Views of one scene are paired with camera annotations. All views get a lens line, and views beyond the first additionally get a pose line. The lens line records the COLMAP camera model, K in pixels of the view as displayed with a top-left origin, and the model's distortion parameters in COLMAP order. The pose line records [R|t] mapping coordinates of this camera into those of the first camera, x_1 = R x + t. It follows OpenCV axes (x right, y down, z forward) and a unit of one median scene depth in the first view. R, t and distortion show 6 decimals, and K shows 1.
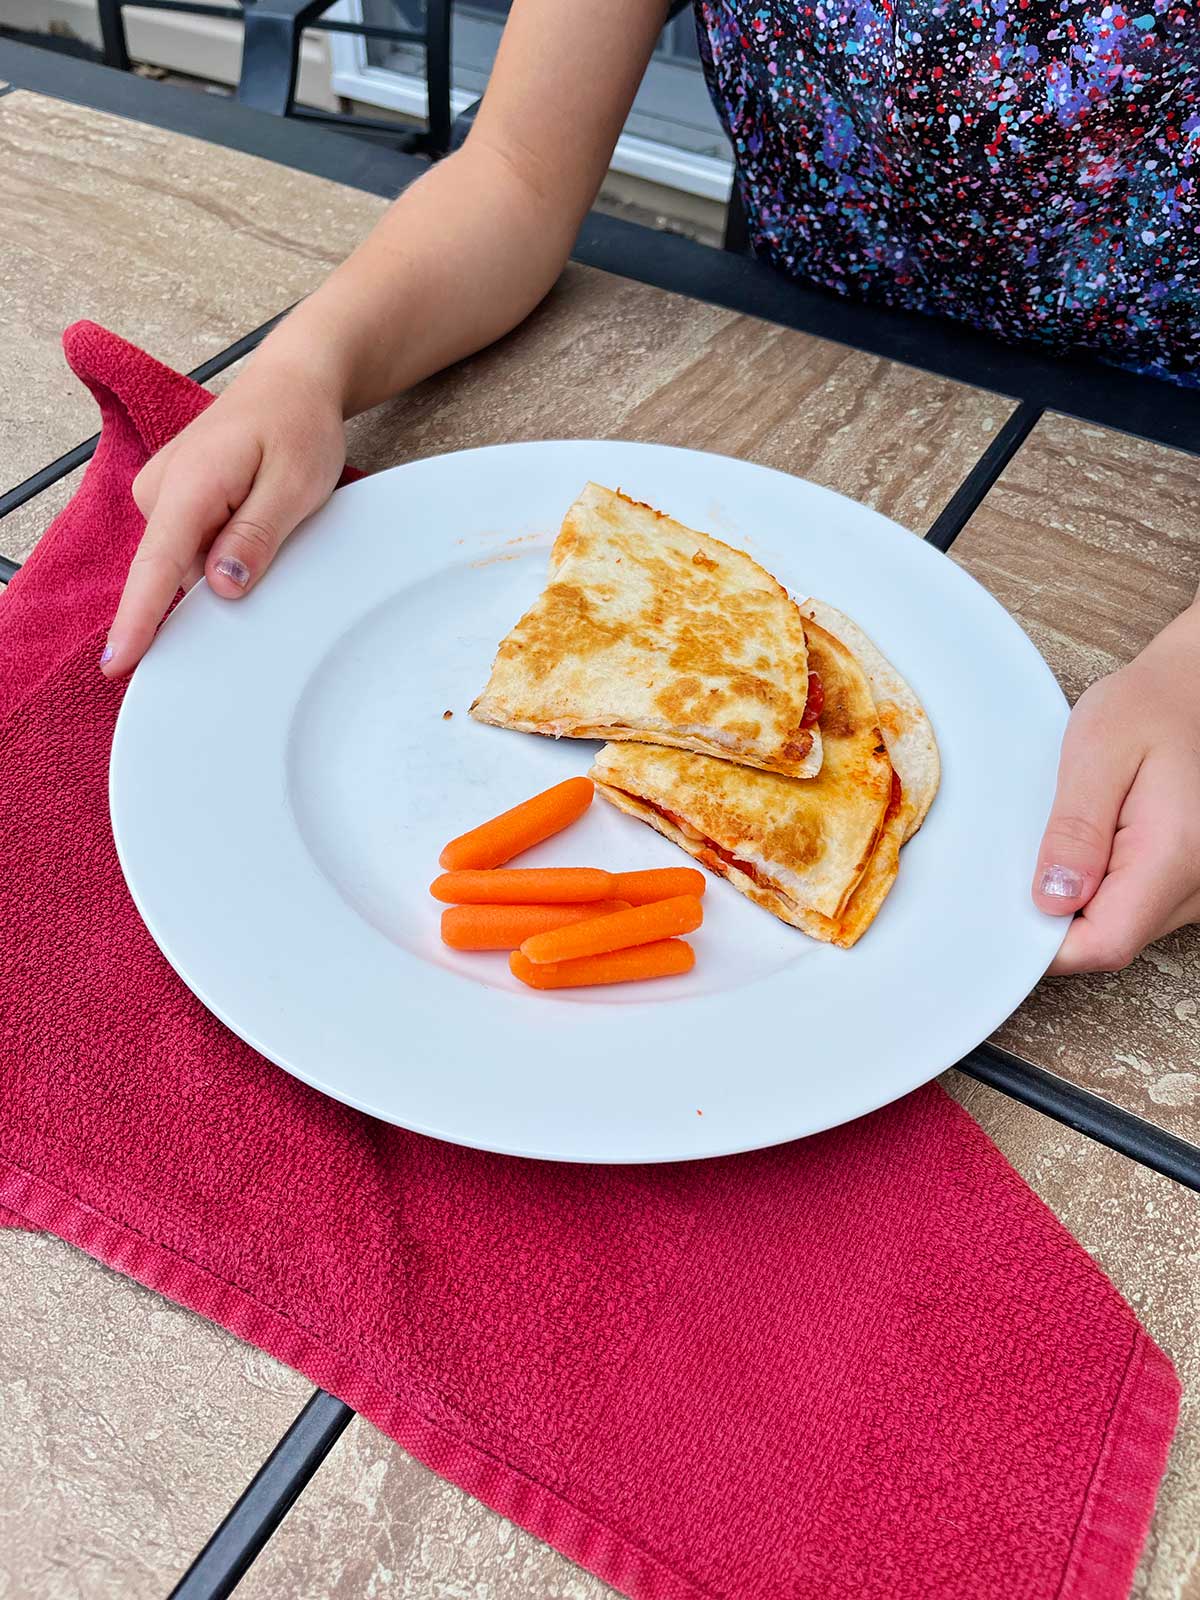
lens RADIAL K [[1234.2, 0, 600.0], [0, 1234.2, 800.0], [0, 0, 1]] dist [0.018995, -0.004743]
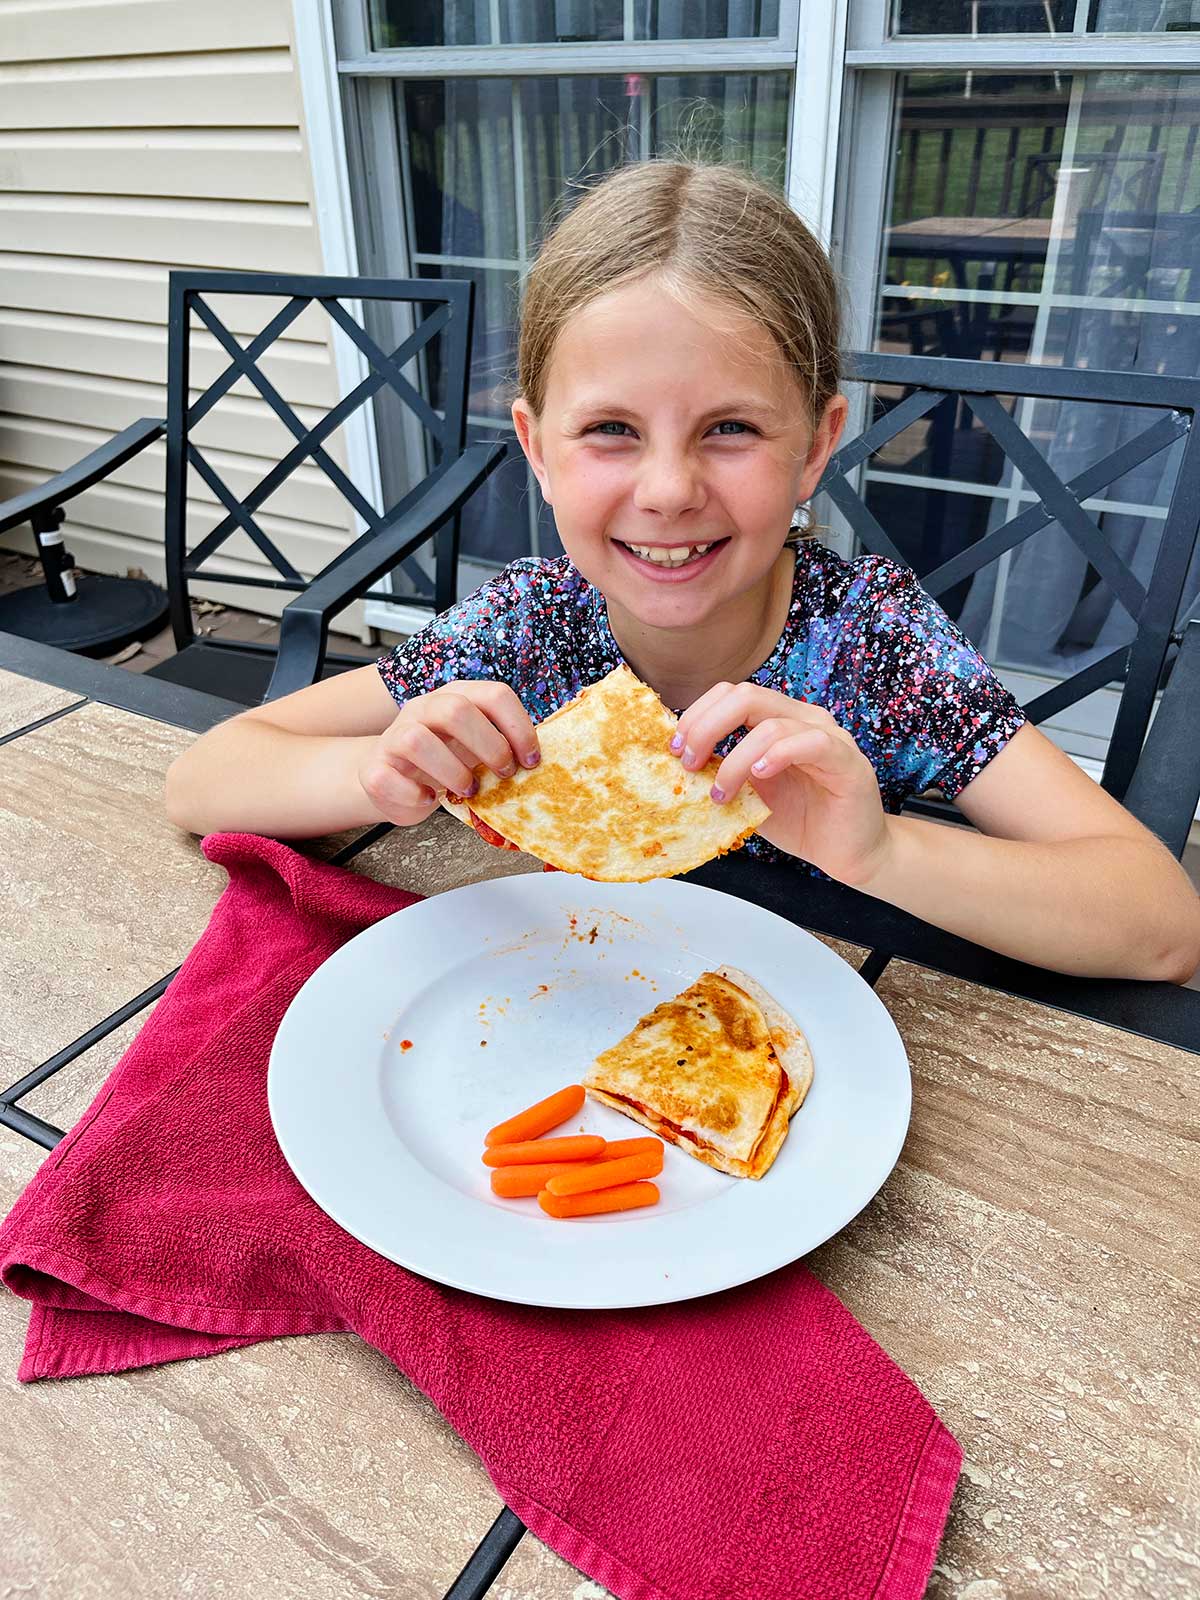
lens RADIAL K [[1234.2, 0, 600.0], [0, 1234.2, 800.0], [0, 0, 1]] dist [0.018995, -0.004743]
pose [[0.998491, -0.038389, 0.039267, -0.035631], [0.049262, 0.942148, -0.331557, 0.163449], [-0.024267, 0.332991, 0.942618, -0.562467]]
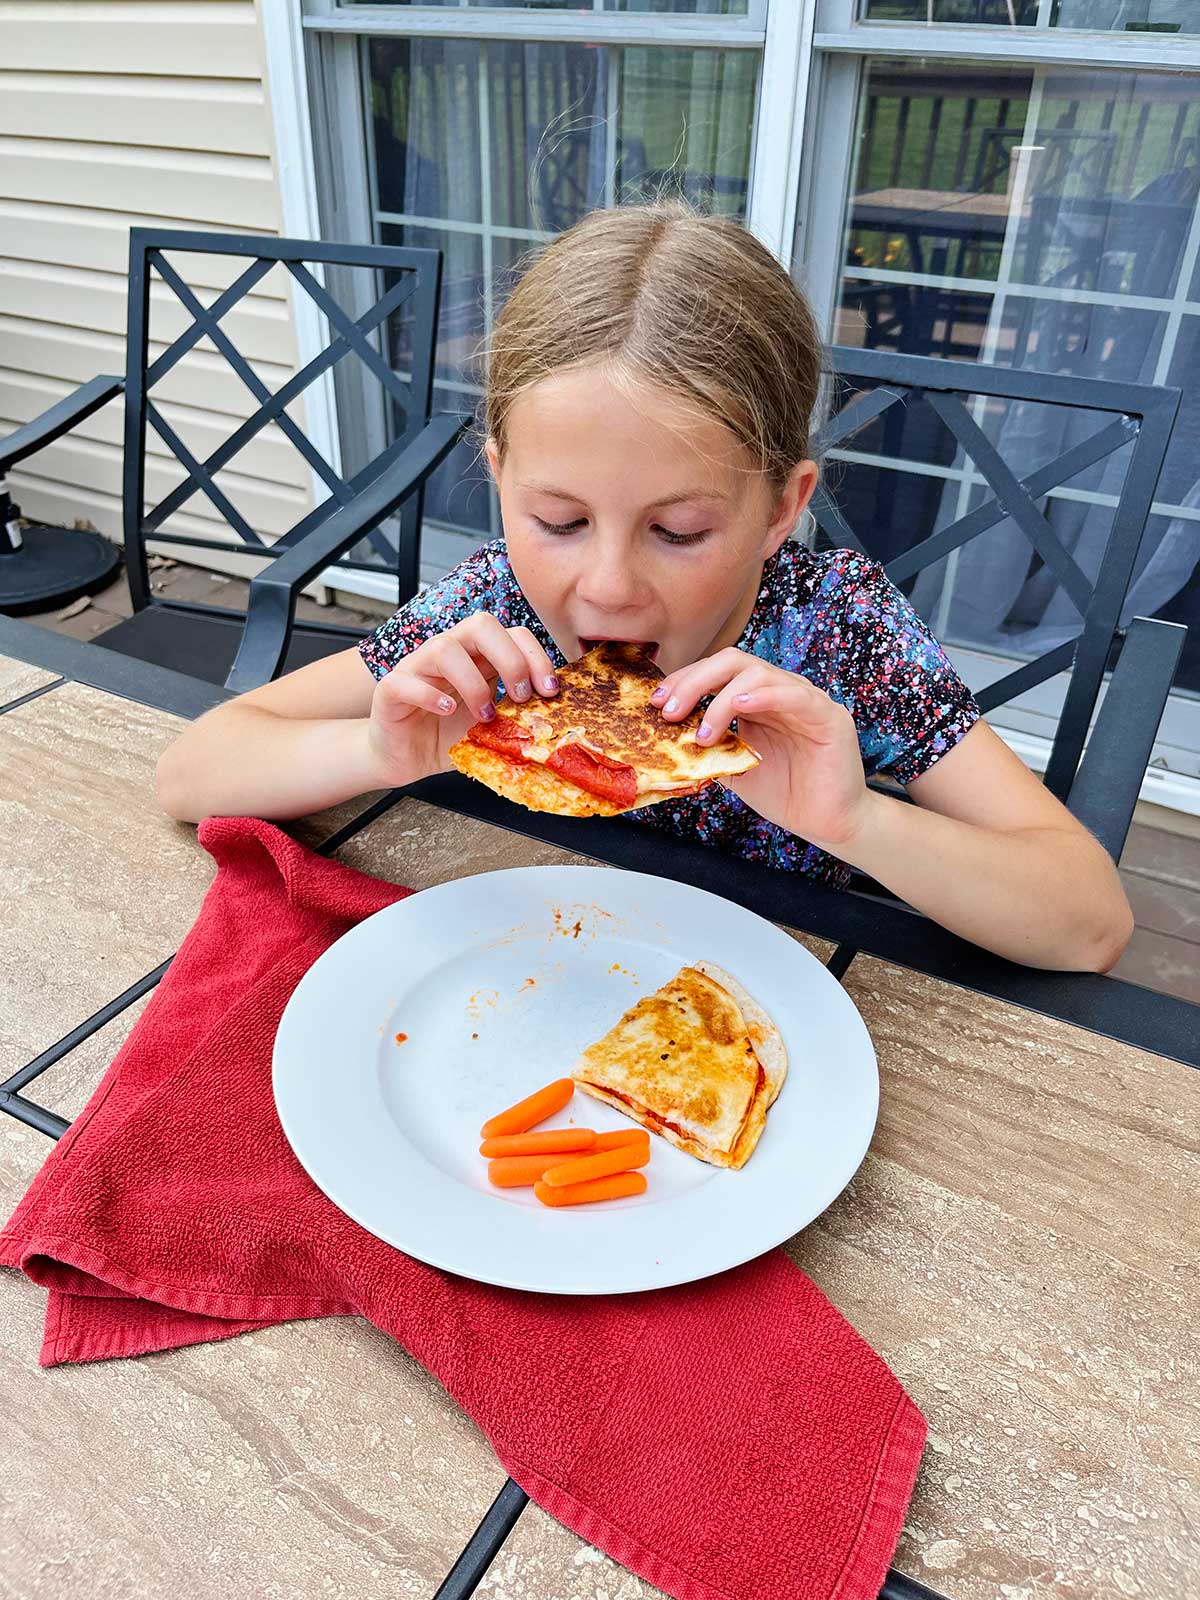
lens RADIAL K [[1236.3, 0, 606.7], [0, 1236.3, 781.6], [0, 0, 1]] dist [0.025762, -0.005720]
pose [[0.995549, -0.025228, 0.090805, -0.104872], [0.051866, 0.951137, -0.304381, 0.113179], [-0.078689, 0.307736, 0.948212, -0.668816]]
